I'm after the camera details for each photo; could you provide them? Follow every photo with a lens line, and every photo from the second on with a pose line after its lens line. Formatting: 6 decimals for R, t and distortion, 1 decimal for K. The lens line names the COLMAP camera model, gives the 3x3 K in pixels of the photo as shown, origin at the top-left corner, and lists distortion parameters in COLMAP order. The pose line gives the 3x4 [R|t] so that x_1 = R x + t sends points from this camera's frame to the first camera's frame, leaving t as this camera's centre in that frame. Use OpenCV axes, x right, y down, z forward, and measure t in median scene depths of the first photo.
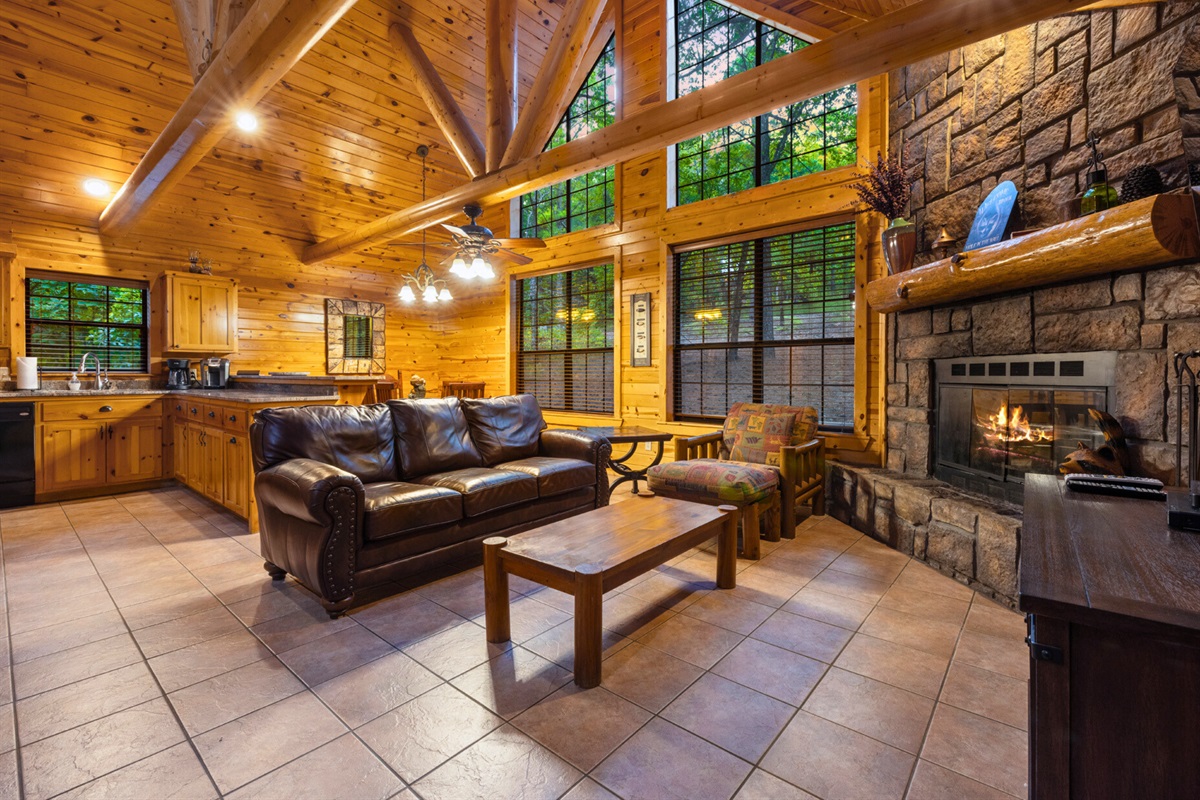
lens RADIAL K [[525.5, 0, 596.9], [0, 525.5, 378.8], [0, 0, 1]] dist [0.003232, 0.000799]
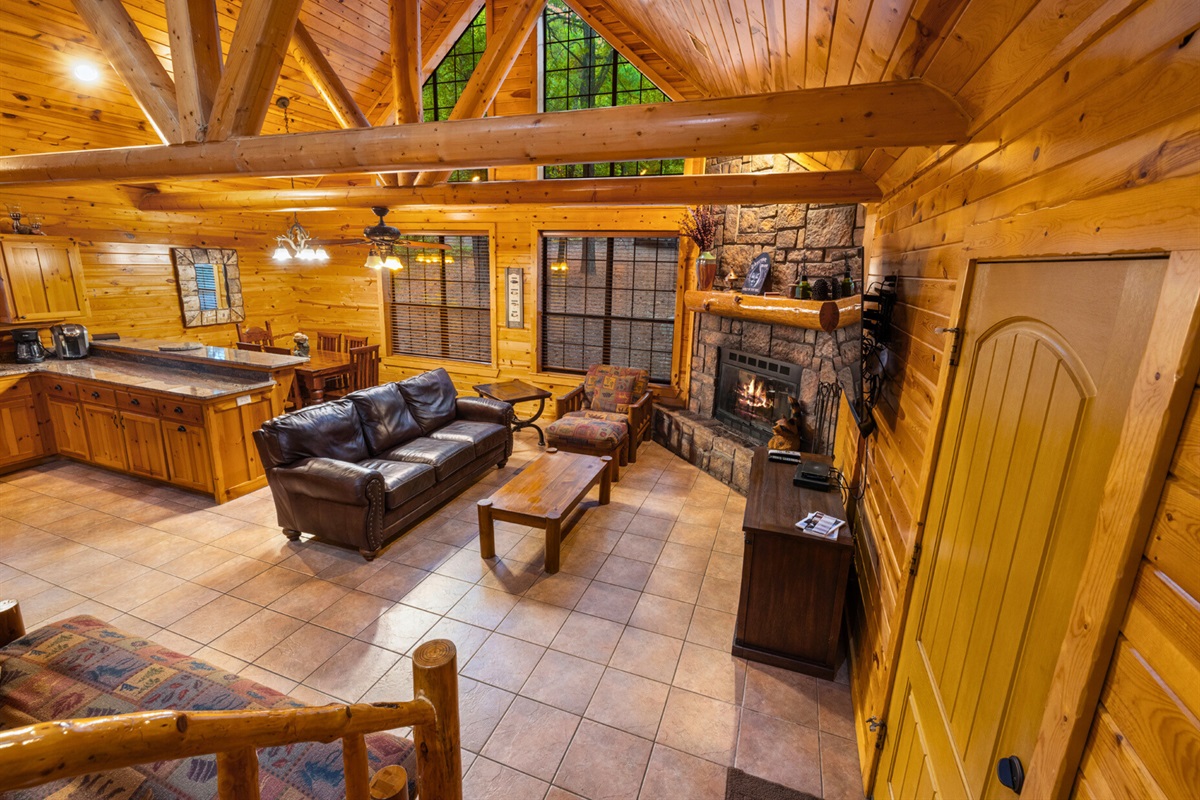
lens RADIAL K [[523.2, 0, 594.9], [0, 523.2, 382.7], [0, 0, 1]] dist [0.002121, 0.000526]
pose [[0.939249, -0.053005, 0.339120, -0.191873], [-0.022835, 0.976166, 0.215822, -0.197375], [-0.342477, -0.210454, 0.915652, -0.253472]]
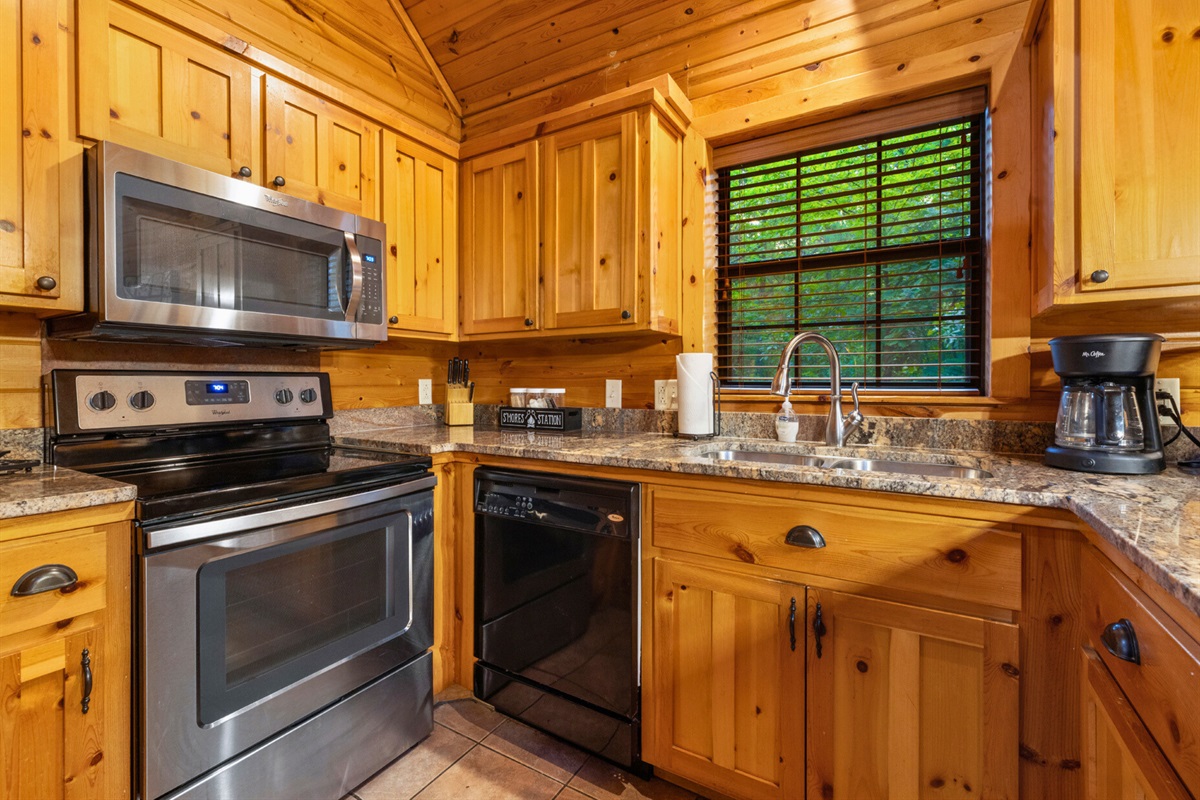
lens RADIAL K [[523.2, 0, 594.9], [0, 523.2, 382.7], [0, 0, 1]] dist [0.002121, 0.000526]
pose [[0.159179, 0.001414, -0.987249, -0.700800], [-0.006328, 0.999980, 0.000412, -0.018517], [0.987230, 0.006181, 0.159184, 0.865298]]
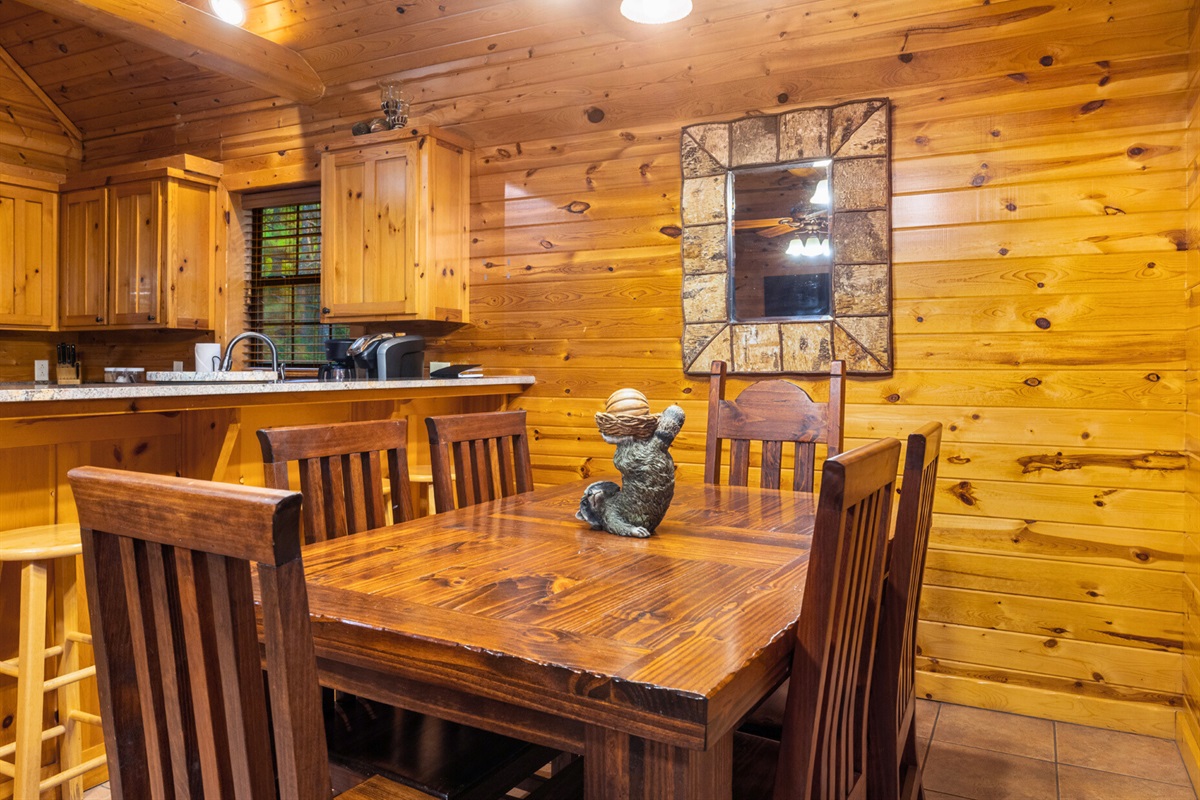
lens RADIAL K [[854.0, 0, 598.3], [0, 854.0, 373.4], [0, 0, 1]] dist [0.003129, -0.007821]
pose [[0.231277, 0.003513, -0.972882, -0.058241], [-0.012847, 0.999917, 0.000556, -0.013961], [0.972803, 0.012370, 0.231303, 1.207518]]
